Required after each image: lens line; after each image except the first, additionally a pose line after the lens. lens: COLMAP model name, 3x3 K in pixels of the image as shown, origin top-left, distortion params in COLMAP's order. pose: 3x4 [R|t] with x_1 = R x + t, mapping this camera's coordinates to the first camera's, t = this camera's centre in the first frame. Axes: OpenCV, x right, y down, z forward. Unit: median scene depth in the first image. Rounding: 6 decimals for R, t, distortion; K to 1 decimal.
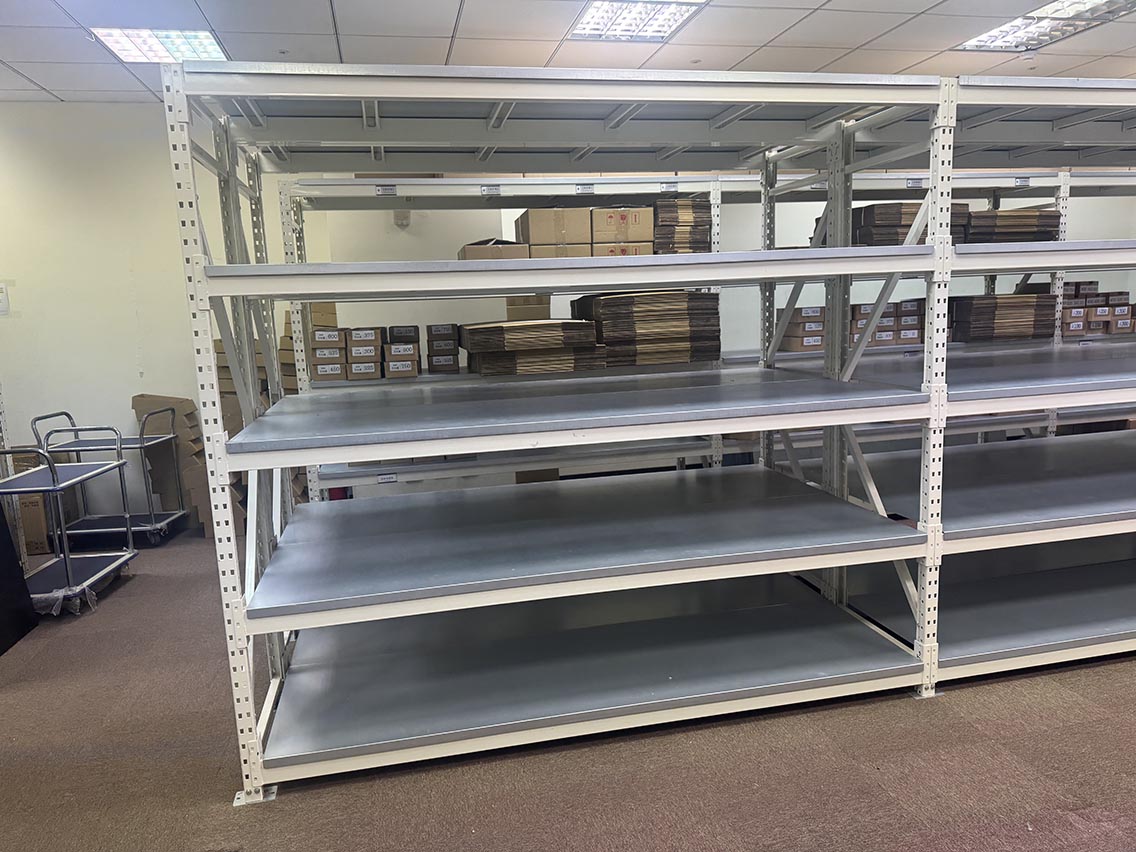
lens RADIAL K [[809.9, 0, 565.5], [0, 809.9, 431.4], [0, 0, 1]] dist [0.136499, -0.220061]
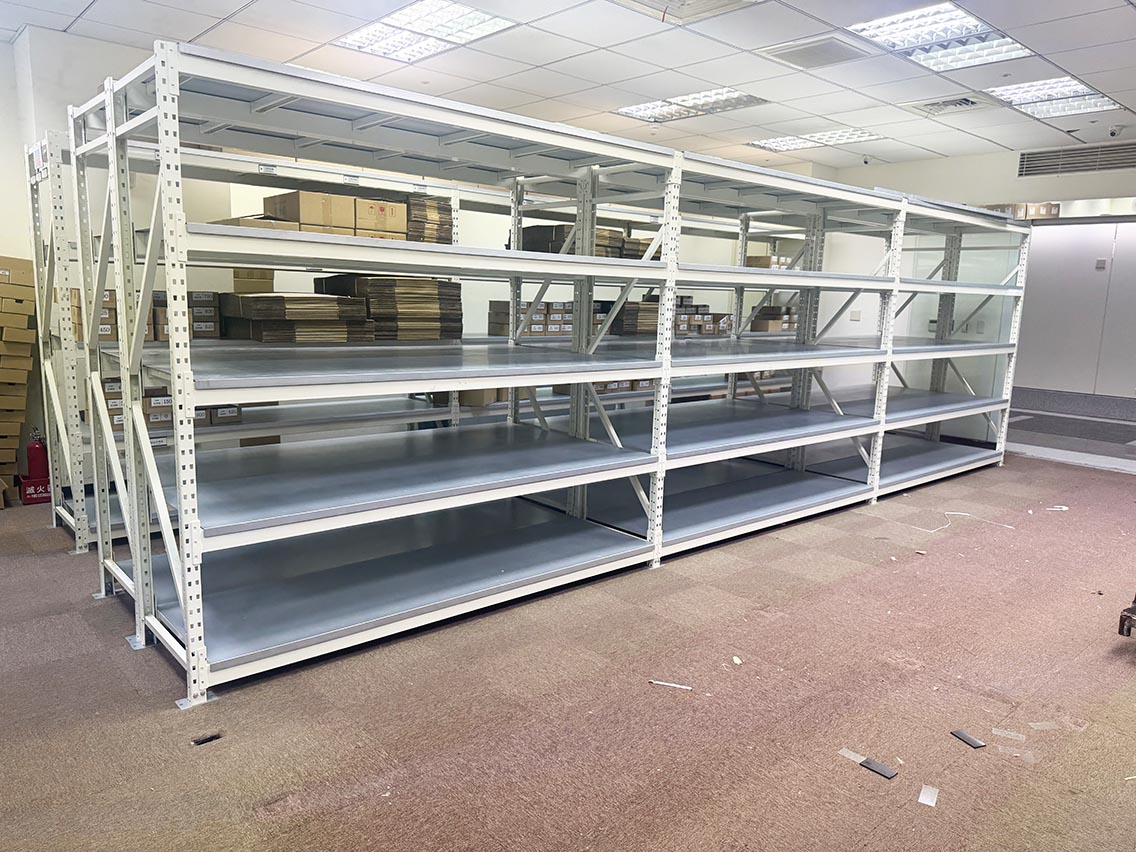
lens RADIAL K [[809.9, 0, 565.5], [0, 809.9, 431.4], [0, 0, 1]] dist [0.136499, -0.220061]
pose [[0.869159, -0.013948, 0.494336, -0.332690], [0.012177, 0.999903, 0.006802, 0.052047], [-0.494383, 0.000108, 0.869244, -0.147964]]
